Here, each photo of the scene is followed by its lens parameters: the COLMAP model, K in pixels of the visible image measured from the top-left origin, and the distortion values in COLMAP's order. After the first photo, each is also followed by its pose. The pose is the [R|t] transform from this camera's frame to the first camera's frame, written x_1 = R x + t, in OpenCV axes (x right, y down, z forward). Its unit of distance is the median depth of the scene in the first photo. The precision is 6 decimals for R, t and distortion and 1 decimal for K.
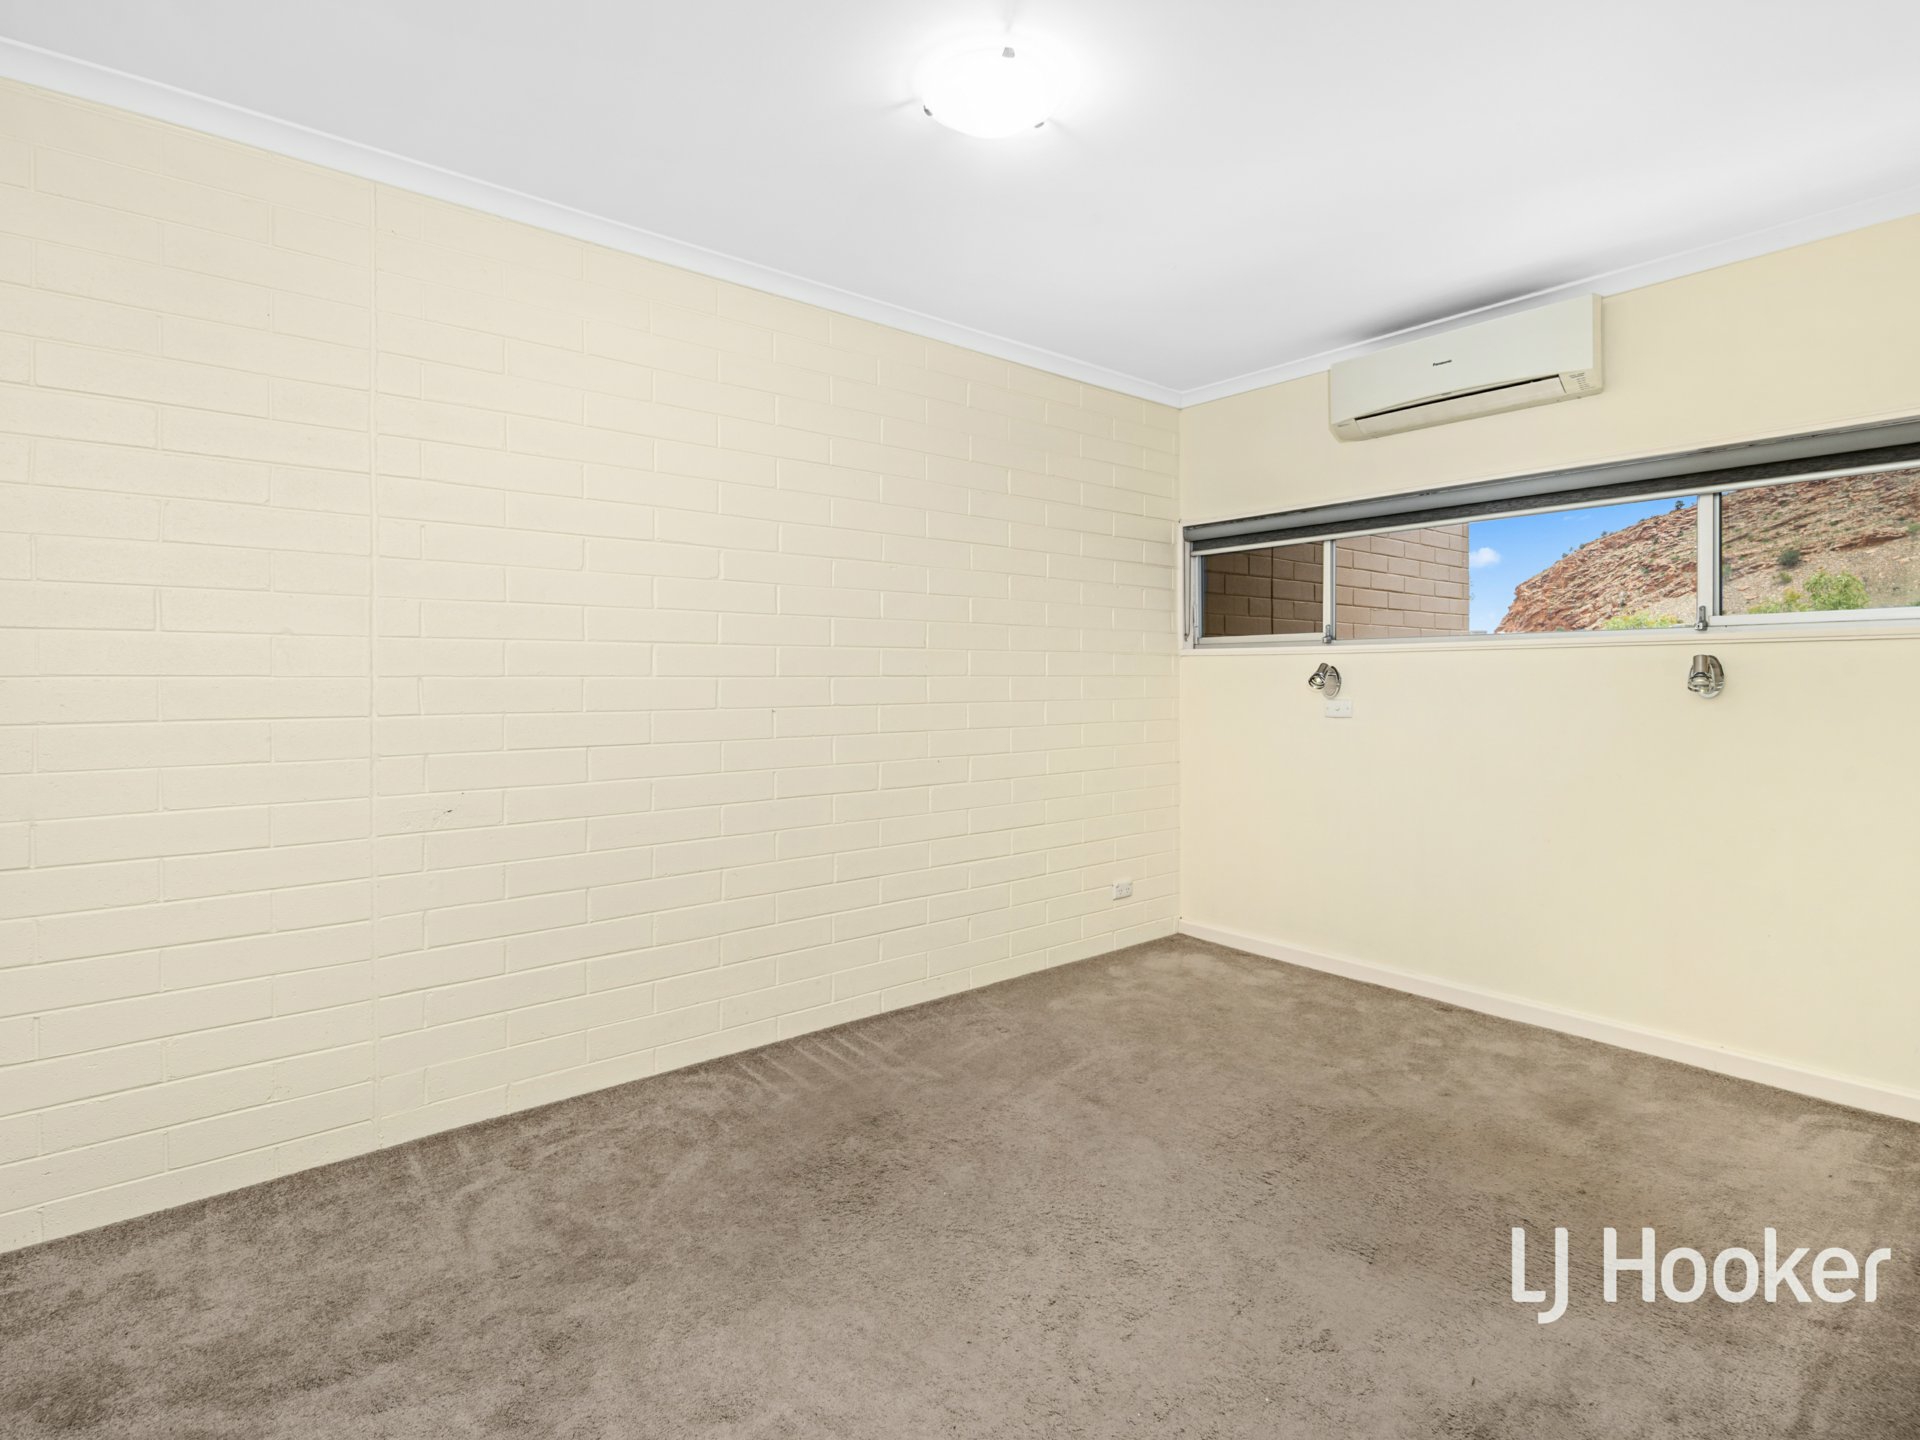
lens RADIAL K [[954.0, 0, 965.6], [0, 954.0, 675.9], [0, 0, 1]] dist [-0.000033, -0.000145]
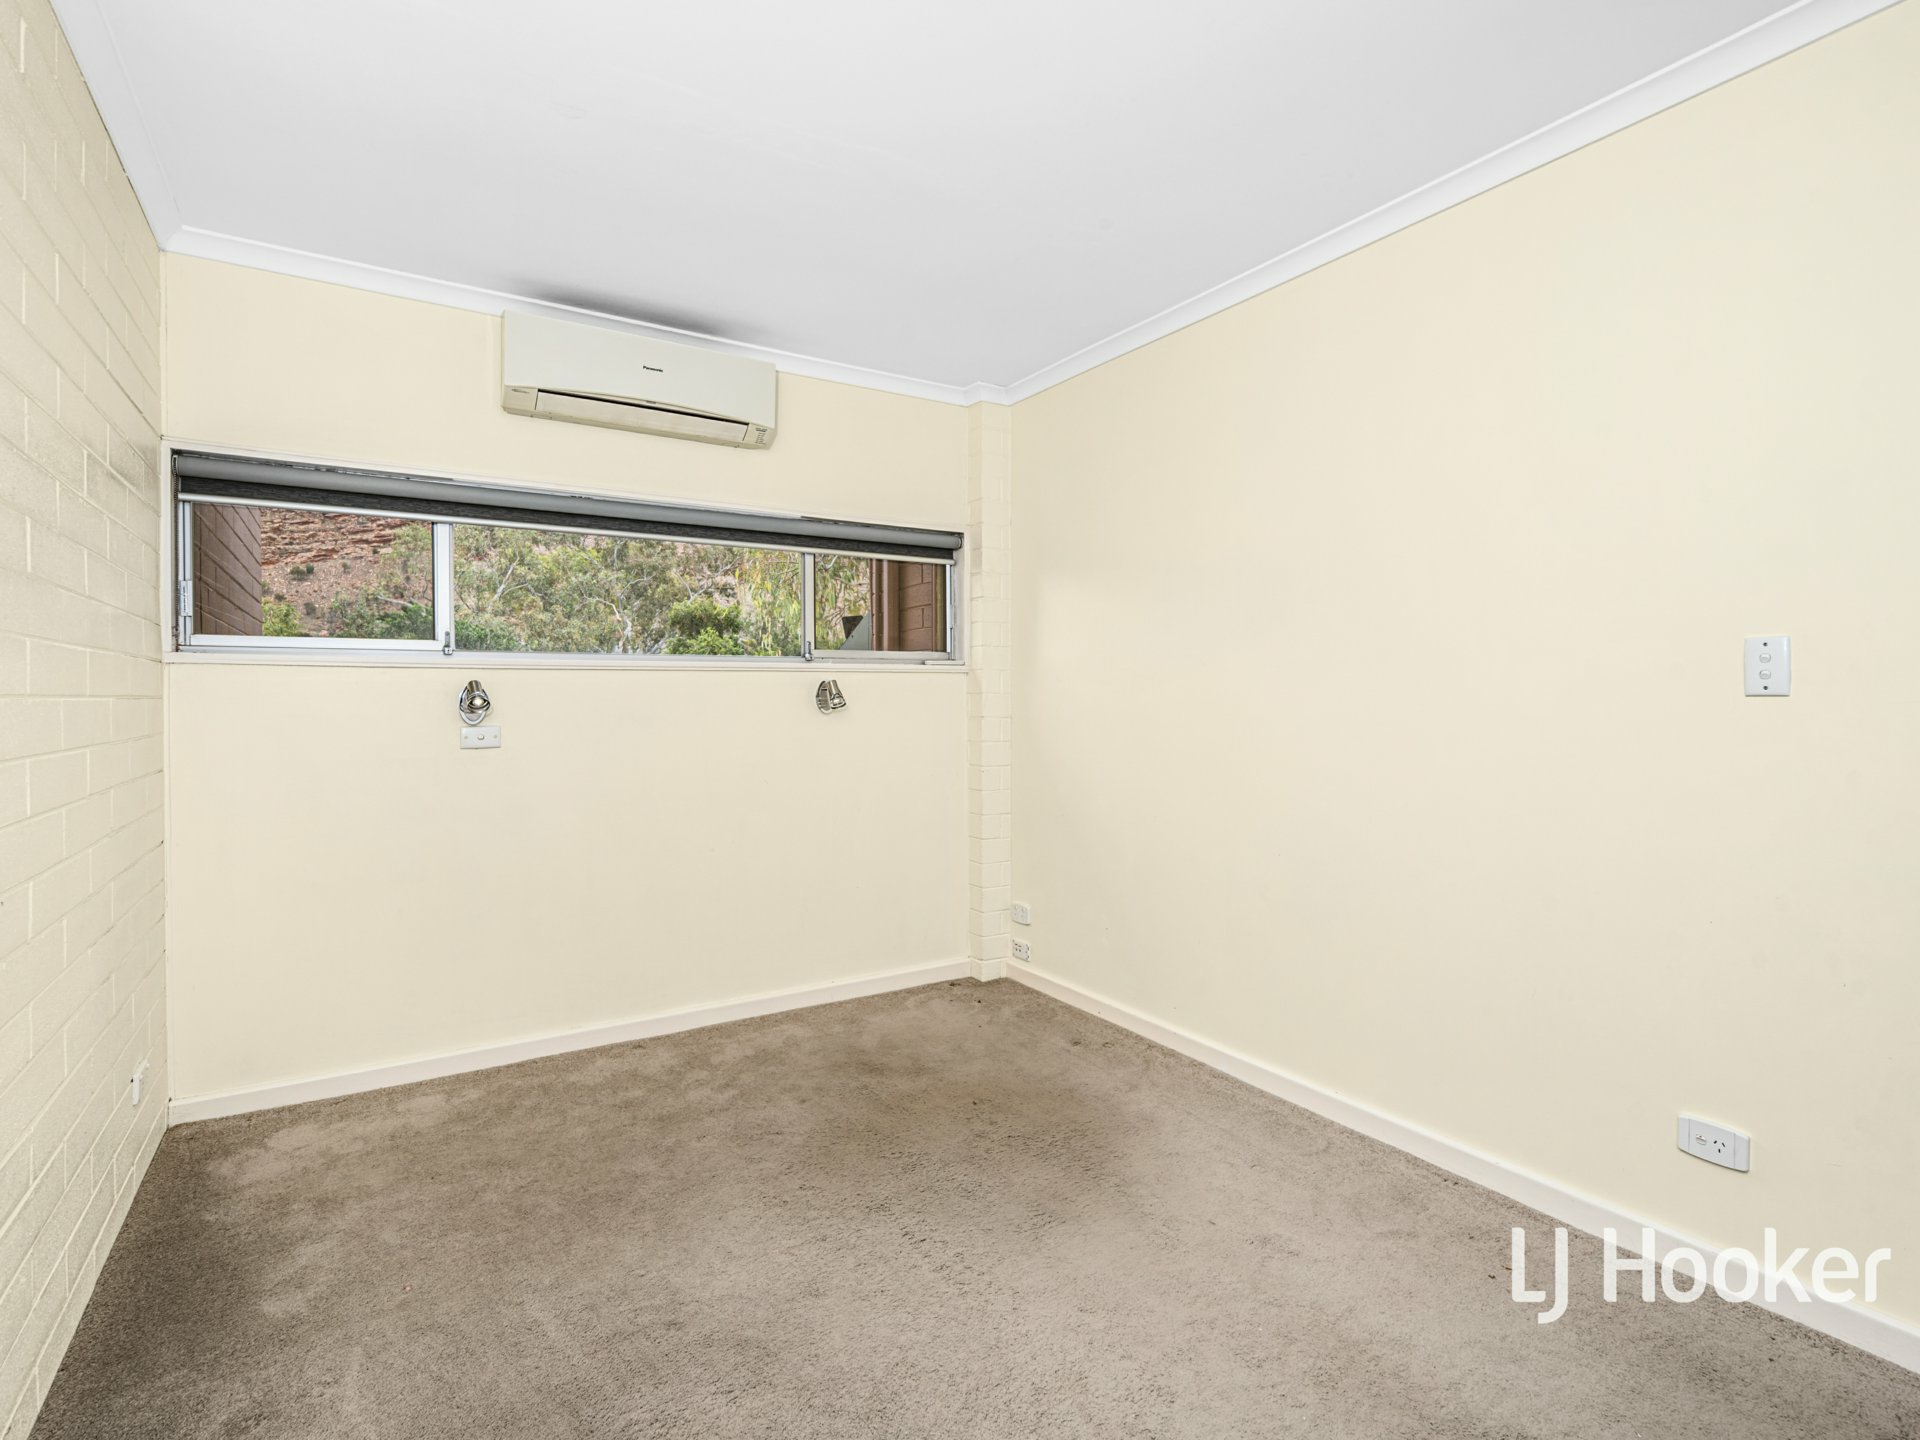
lens RADIAL K [[954.0, 0, 965.6], [0, 954.0, 675.9], [0, 0, 1]] dist [-0.000033, -0.000145]
pose [[0.122904, 0.020732, 0.992202, -0.367124], [0.002760, 0.999771, -0.021232, 0.001722], [-0.992415, 0.005348, 0.122819, 0.506149]]
